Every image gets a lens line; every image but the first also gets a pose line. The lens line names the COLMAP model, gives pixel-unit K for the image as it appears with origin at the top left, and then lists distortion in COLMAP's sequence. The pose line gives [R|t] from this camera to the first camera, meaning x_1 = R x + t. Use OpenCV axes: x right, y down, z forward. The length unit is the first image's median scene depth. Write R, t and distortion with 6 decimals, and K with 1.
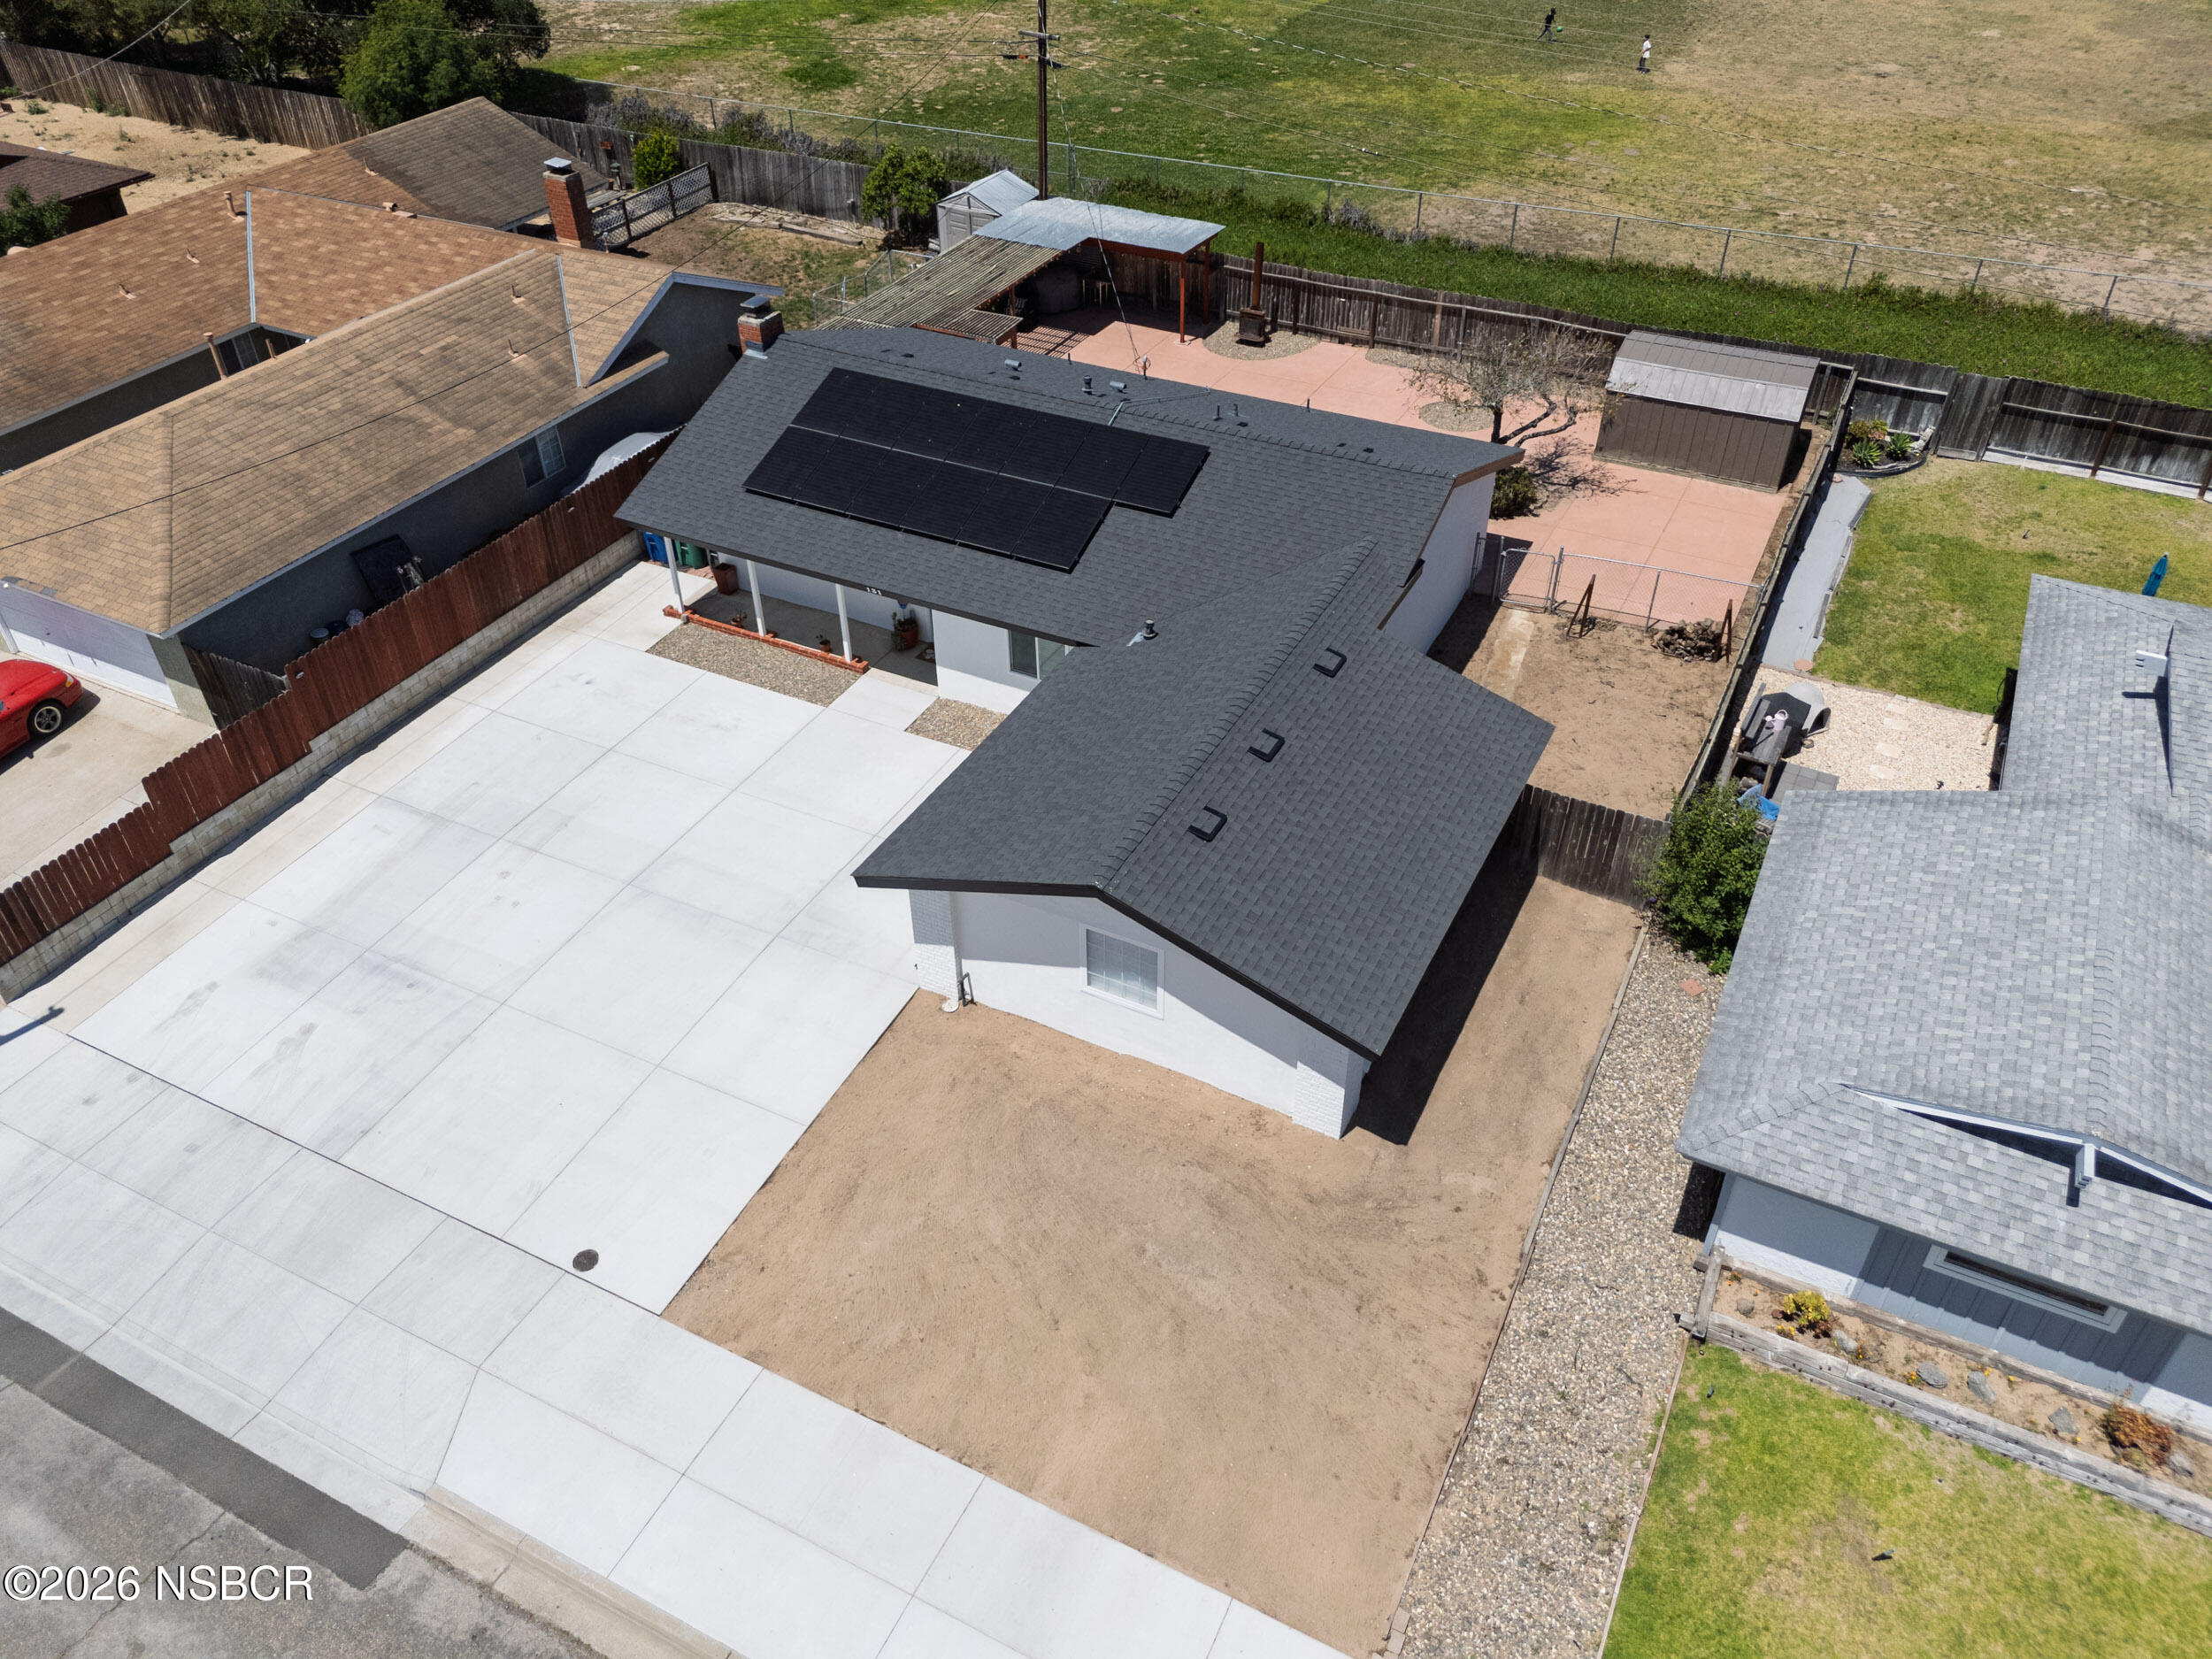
lens RADIAL K [[1633.3, 0, 1117.3], [0, 1633.3, 834.4], [0, 0, 1]] dist [0.058030, -0.051539]
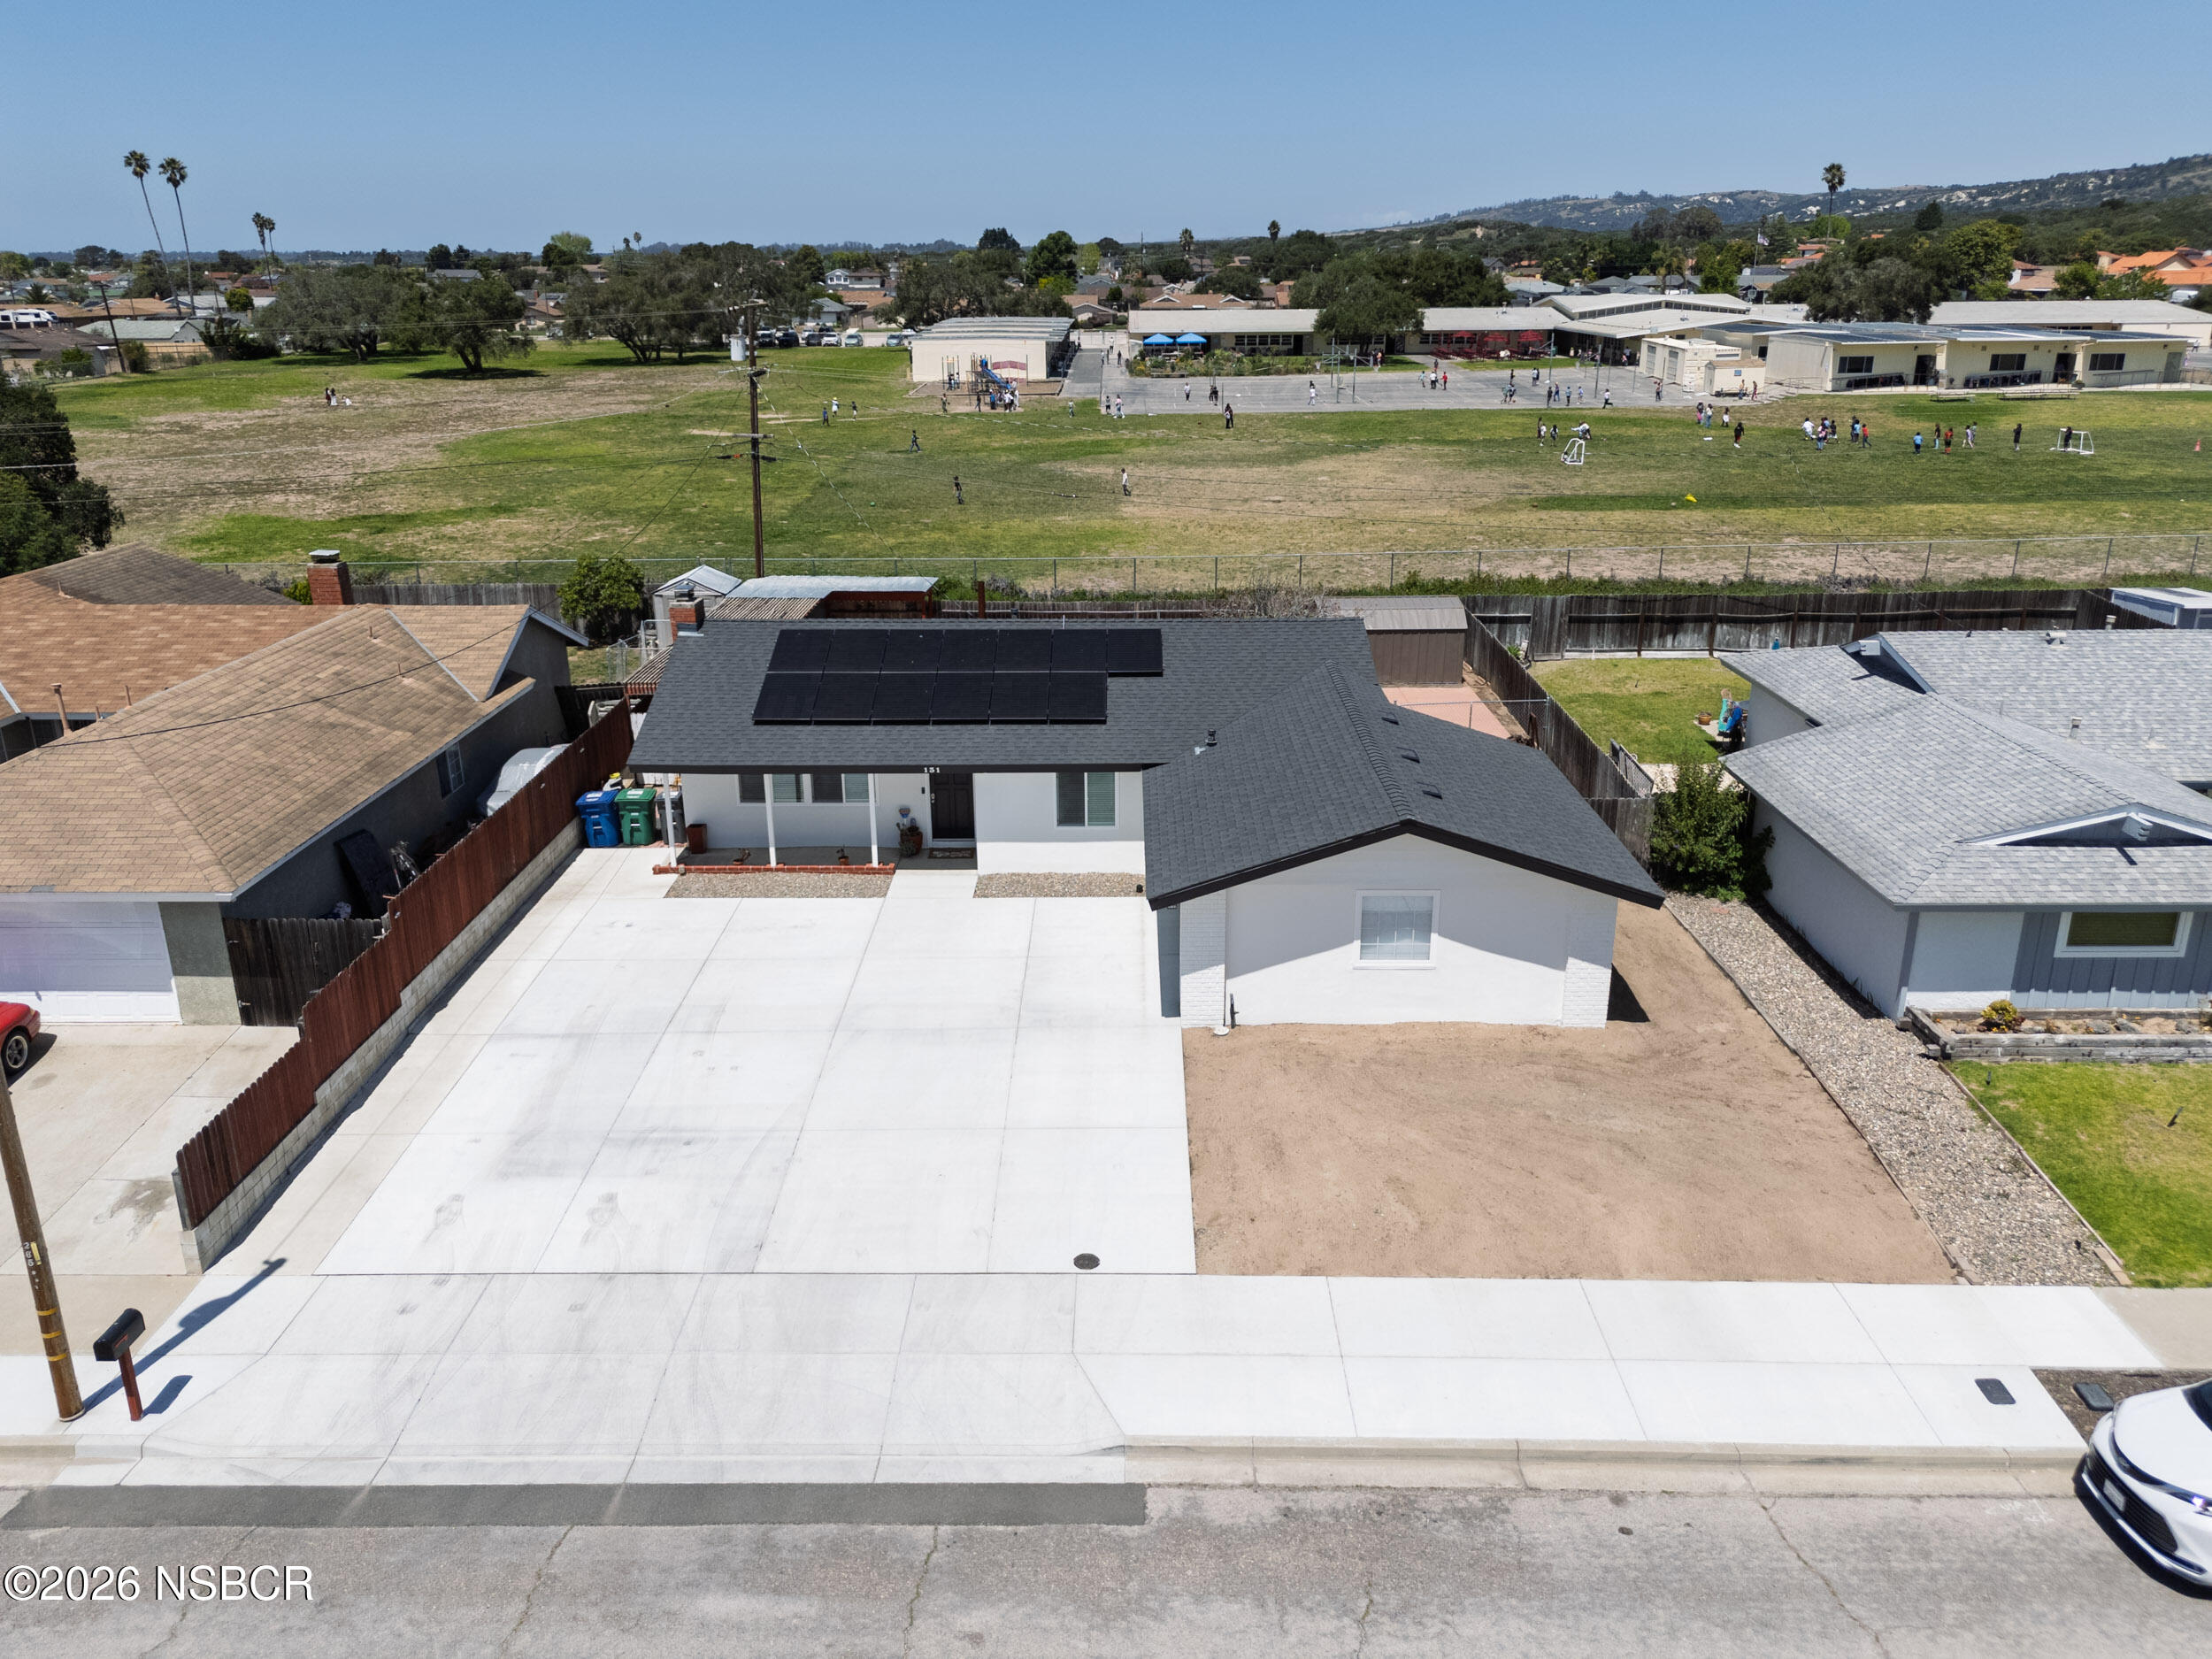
lens RADIAL K [[1633.3, 0, 1117.3], [0, 1633.3, 834.4], [0, 0, 1]] dist [0.058030, -0.051539]
pose [[0.894745, -0.143871, 0.422768, -0.508850], [0.276789, 0.921579, -0.272177, 0.220189], [-0.350456, 0.360546, 0.864400, 0.045893]]
